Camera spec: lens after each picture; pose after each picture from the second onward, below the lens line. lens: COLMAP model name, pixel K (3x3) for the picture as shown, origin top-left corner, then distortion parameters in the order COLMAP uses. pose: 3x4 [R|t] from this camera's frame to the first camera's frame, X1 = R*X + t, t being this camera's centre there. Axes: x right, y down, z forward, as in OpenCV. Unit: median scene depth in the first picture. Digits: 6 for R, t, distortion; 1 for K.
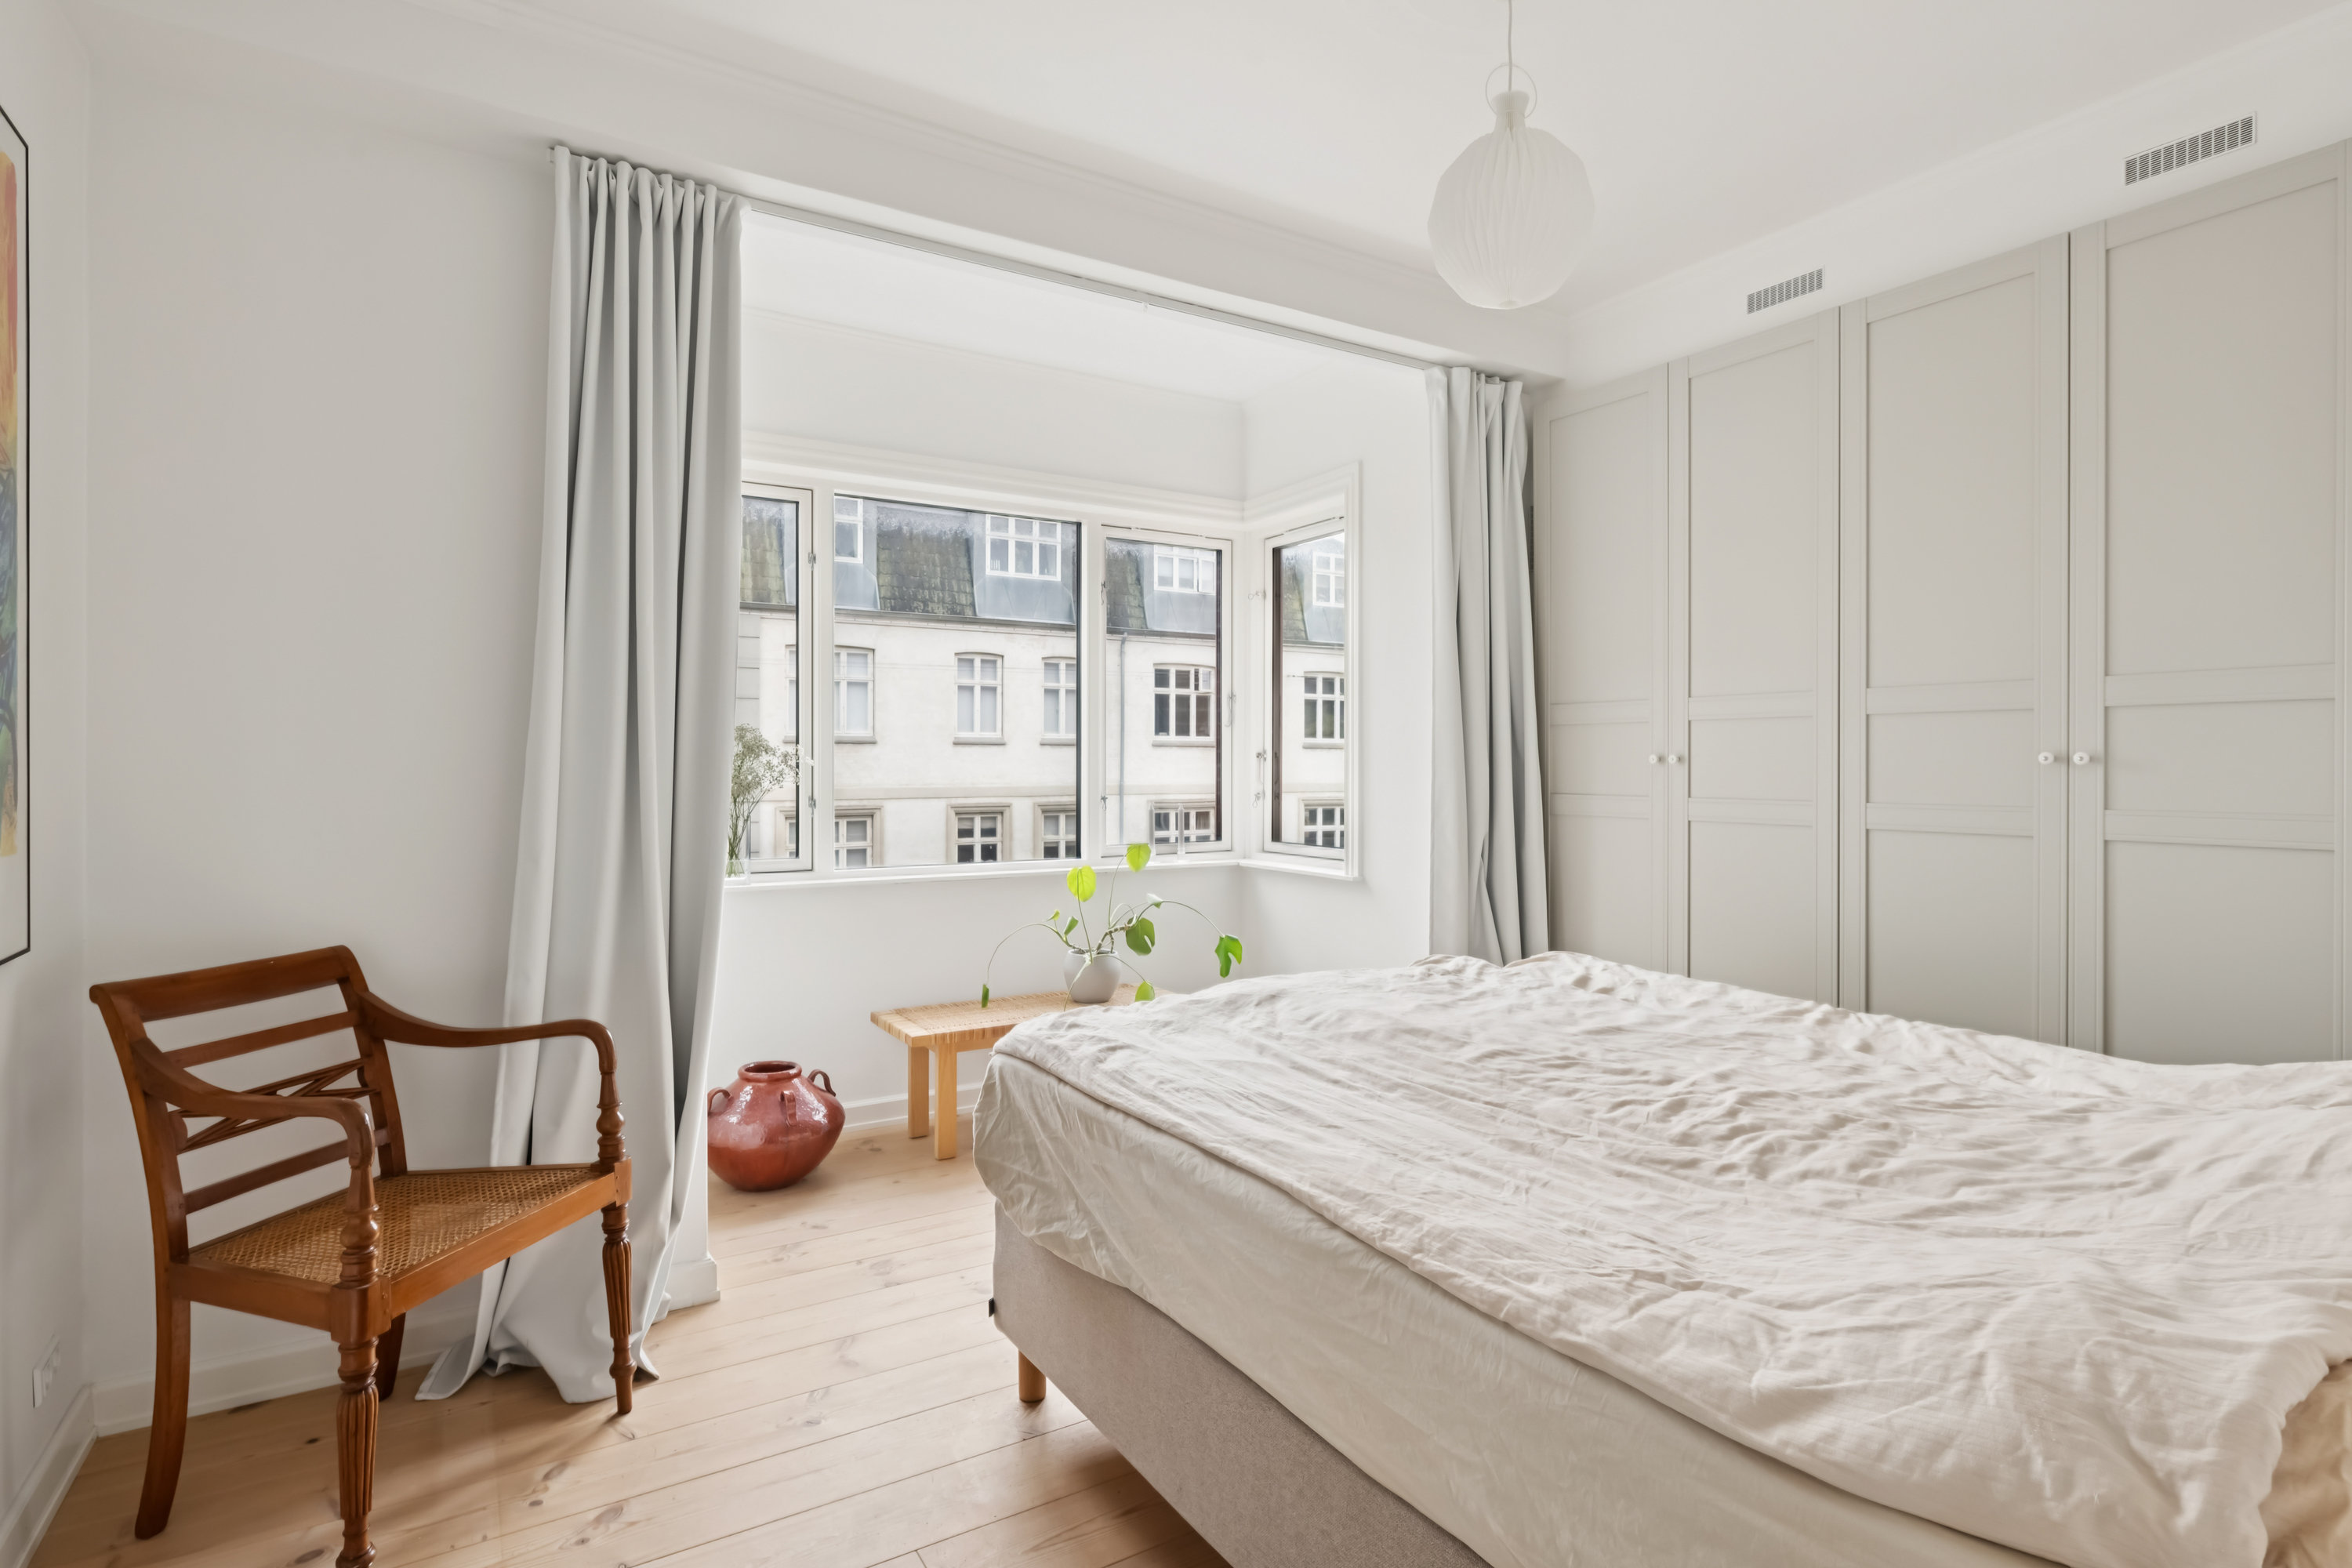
lens RADIAL K [[1157.4, 0, 1176.0], [0, 1157.4, 784.0], [0, 0, 1]] dist [-0.017951, -0.000071]
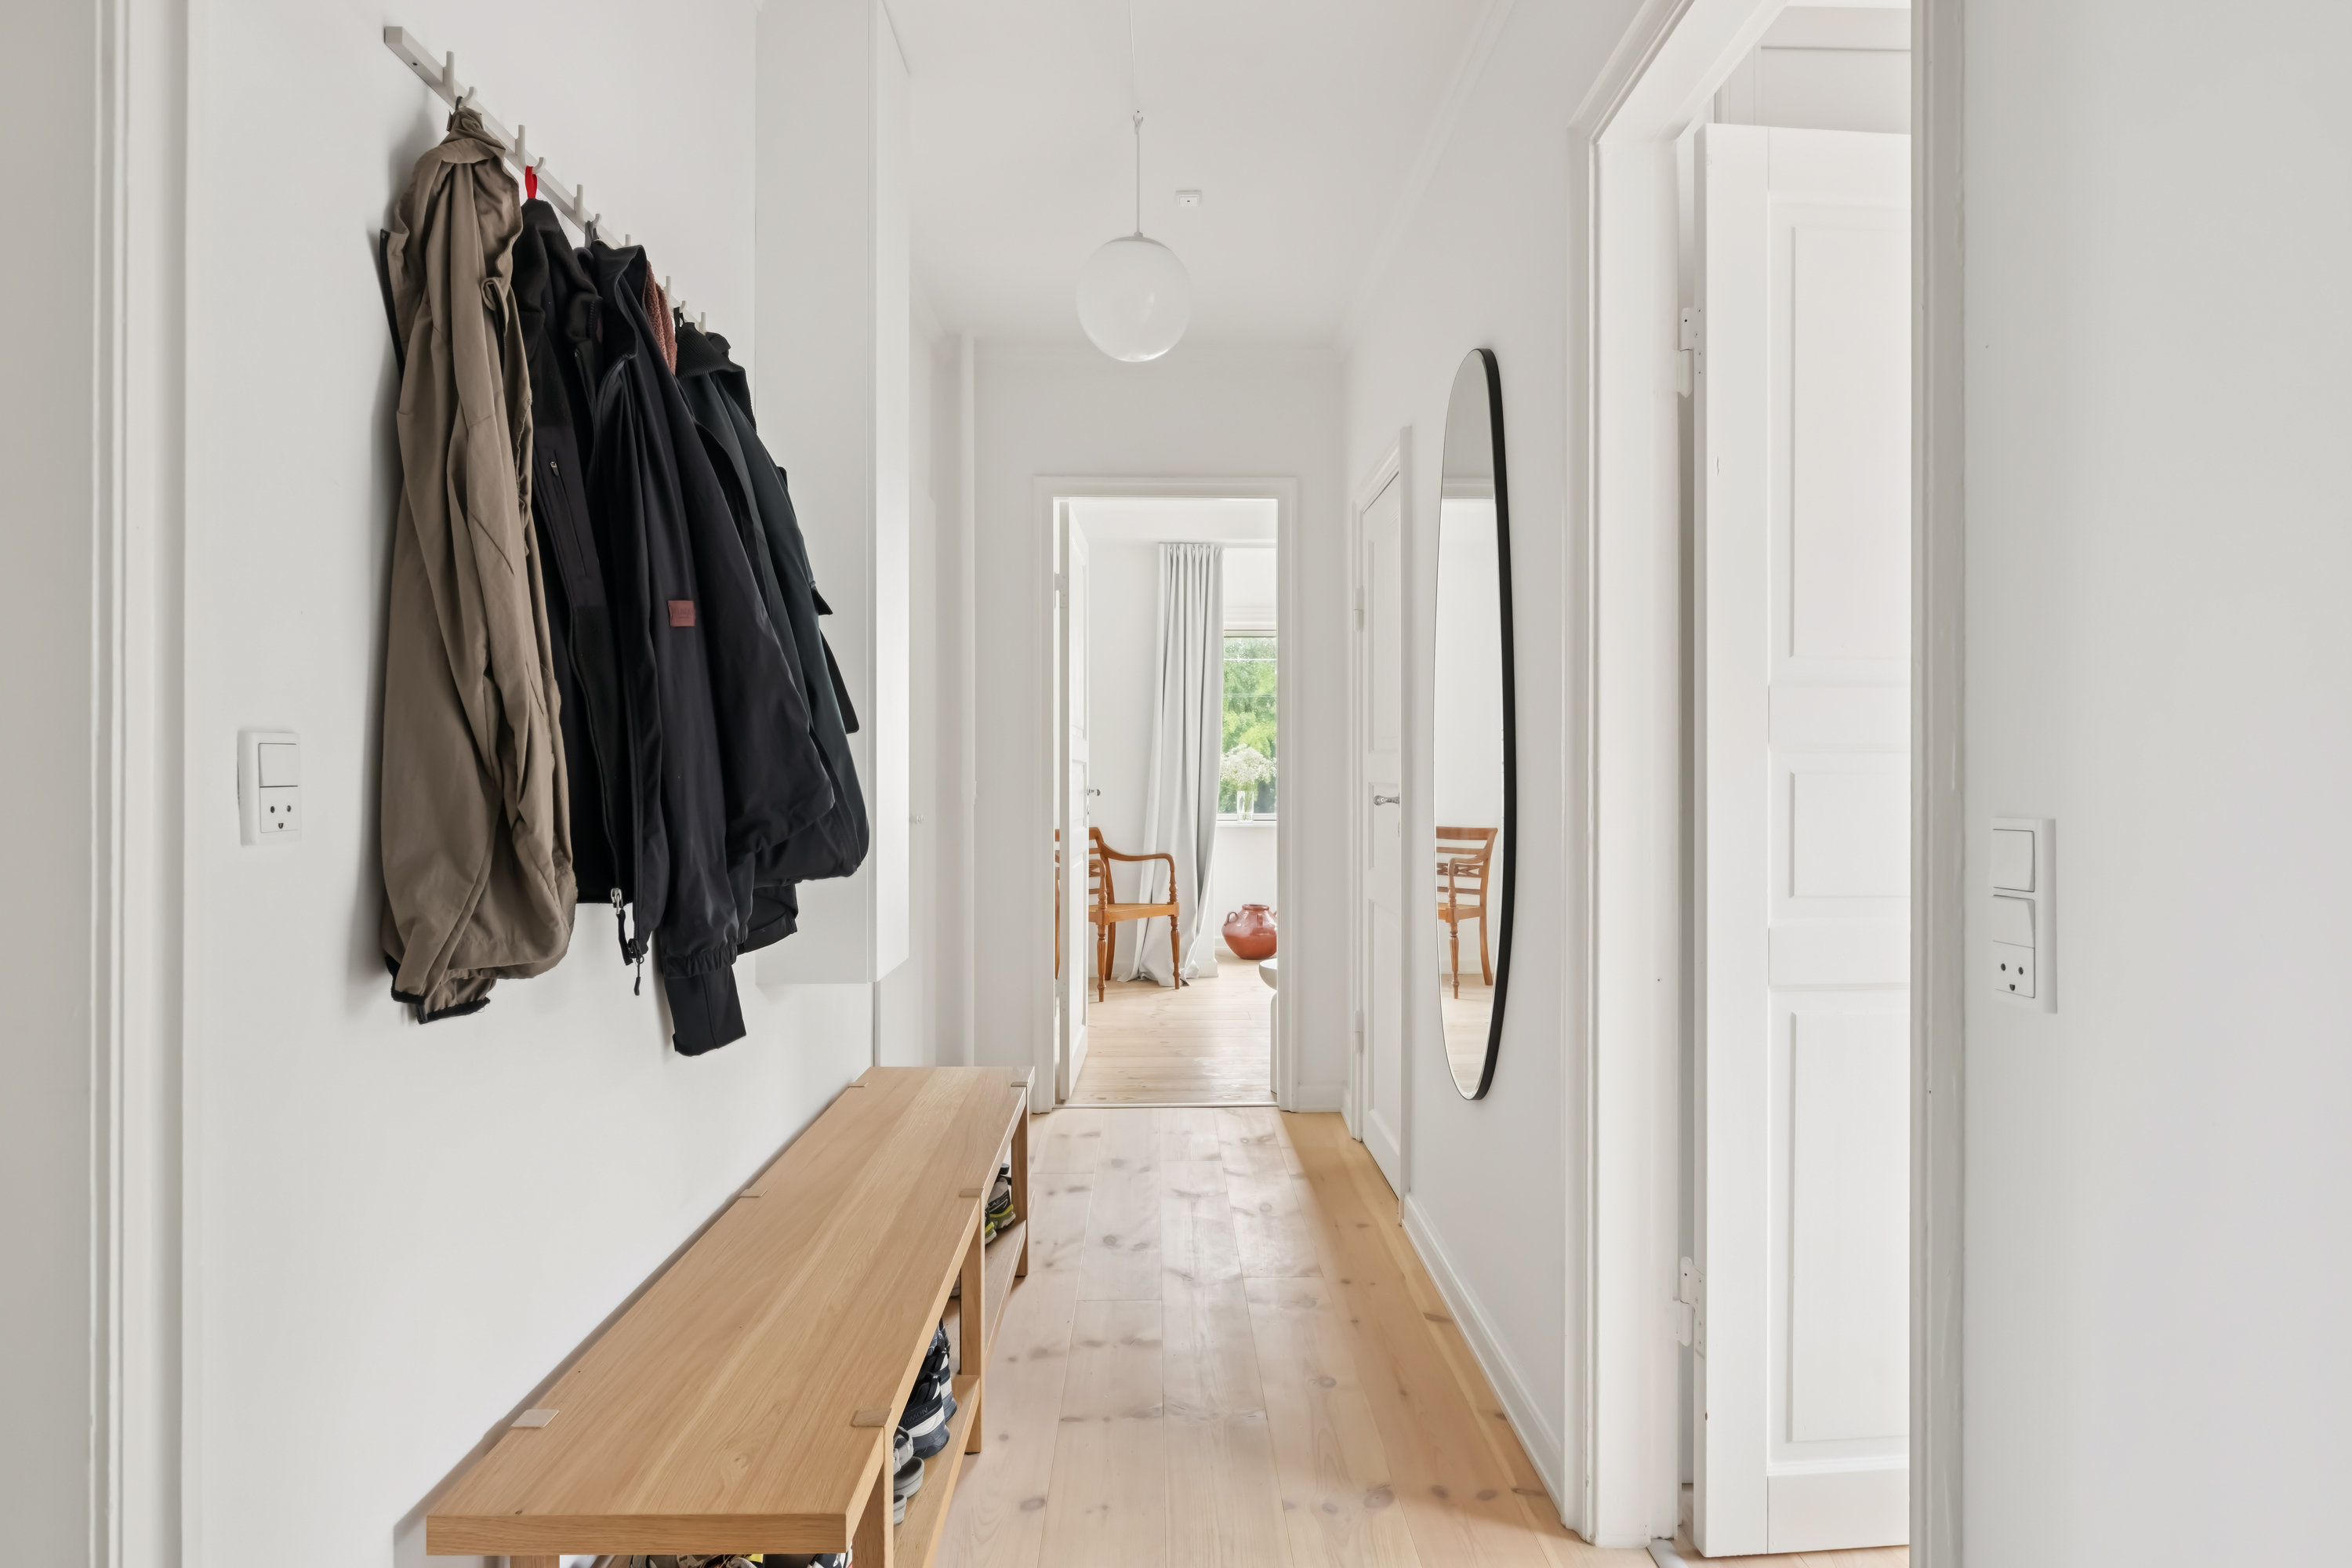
lens RADIAL K [[1259.6, 0, 1176.0], [0, 1259.6, 784.0], [0, 0, 1]] dist [0.001105, 0.000259]
pose [[0.857935, -0.000868, -0.513758, 1.099412], [-0.002343, 0.999982, -0.005601, 0.048789], [0.513753, 0.006009, 0.857917, -1.654140]]
